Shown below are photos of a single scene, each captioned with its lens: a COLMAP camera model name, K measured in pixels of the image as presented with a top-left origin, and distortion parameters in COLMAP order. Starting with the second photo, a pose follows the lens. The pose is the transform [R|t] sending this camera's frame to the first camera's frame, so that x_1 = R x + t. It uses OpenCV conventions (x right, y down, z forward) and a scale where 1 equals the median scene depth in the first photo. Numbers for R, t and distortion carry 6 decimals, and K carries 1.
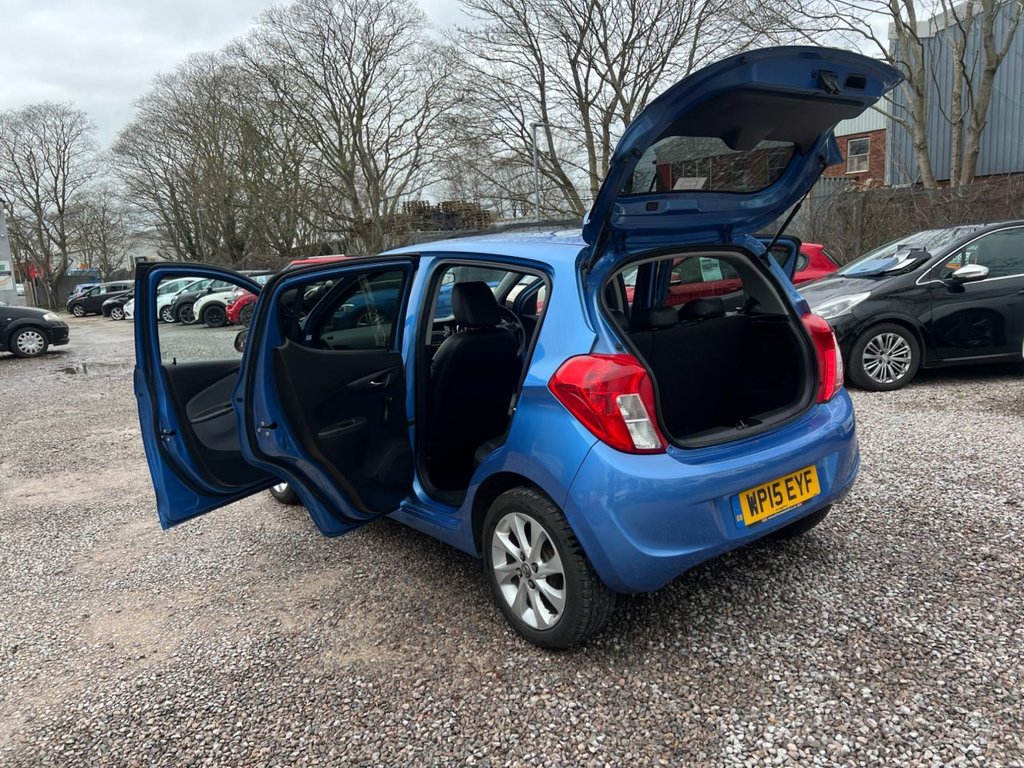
lens RADIAL K [[768.1, 0, 517.7], [0, 768.1, 391.0], [0, 0, 1]] dist [0.049236, -0.053040]
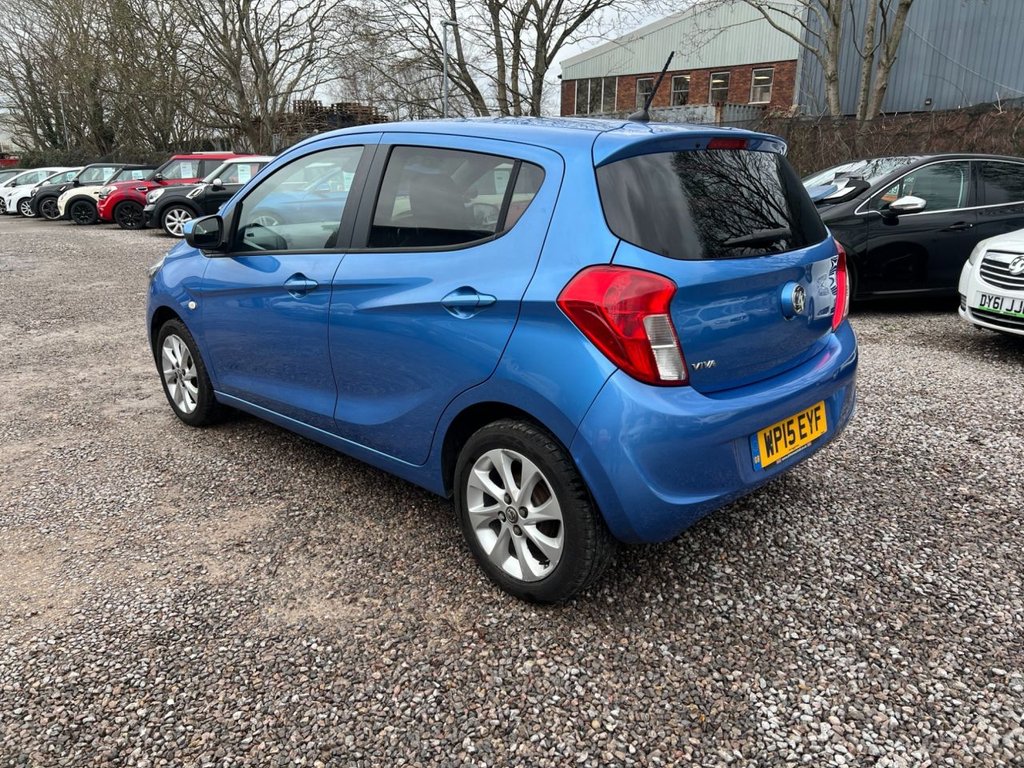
lens RADIAL K [[769.3, 0, 507.6], [0, 769.3, 384.3], [0, 0, 1]] dist [0.053108, -0.058332]
pose [[0.991209, 0.025516, 0.129825, -0.106863], [-0.037700, 0.995020, 0.092273, 0.007056], [-0.126824, -0.096356, 0.987234, 0.156557]]
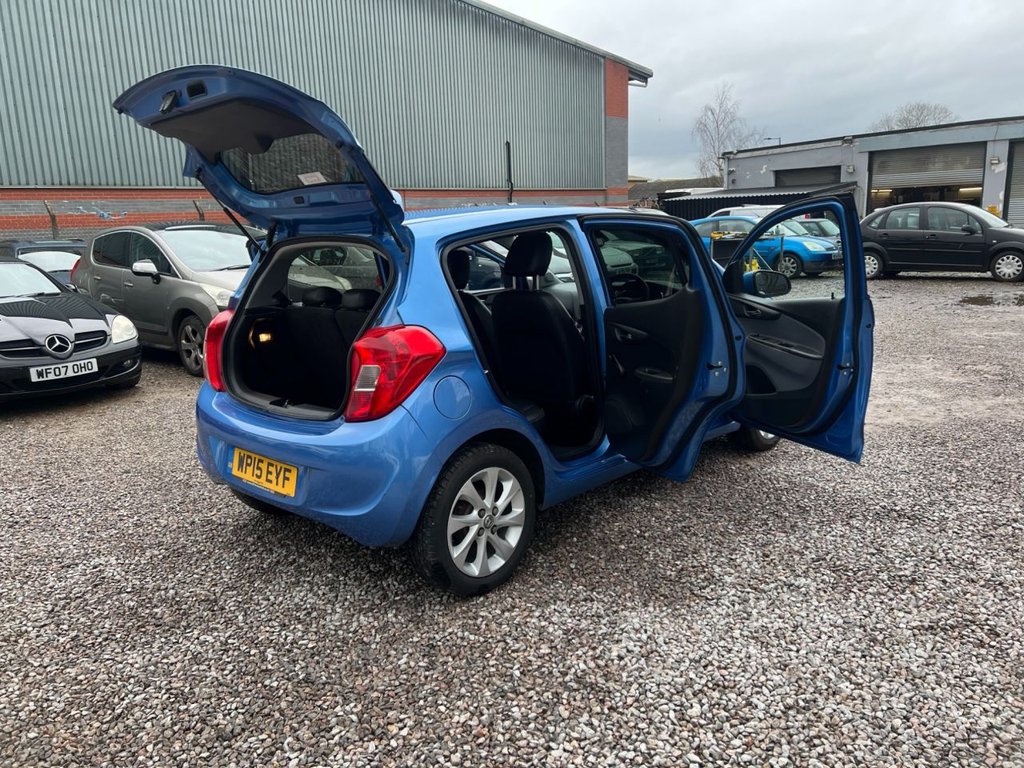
lens RADIAL K [[769.3, 0, 507.6], [0, 769.3, 384.3], [0, 0, 1]] dist [0.053108, -0.058332]
pose [[0.138776, 0.251897, -0.957752, 1.391769], [-0.143906, 0.961974, 0.232156, -0.285603], [0.979812, 0.105608, 0.169749, 1.130463]]
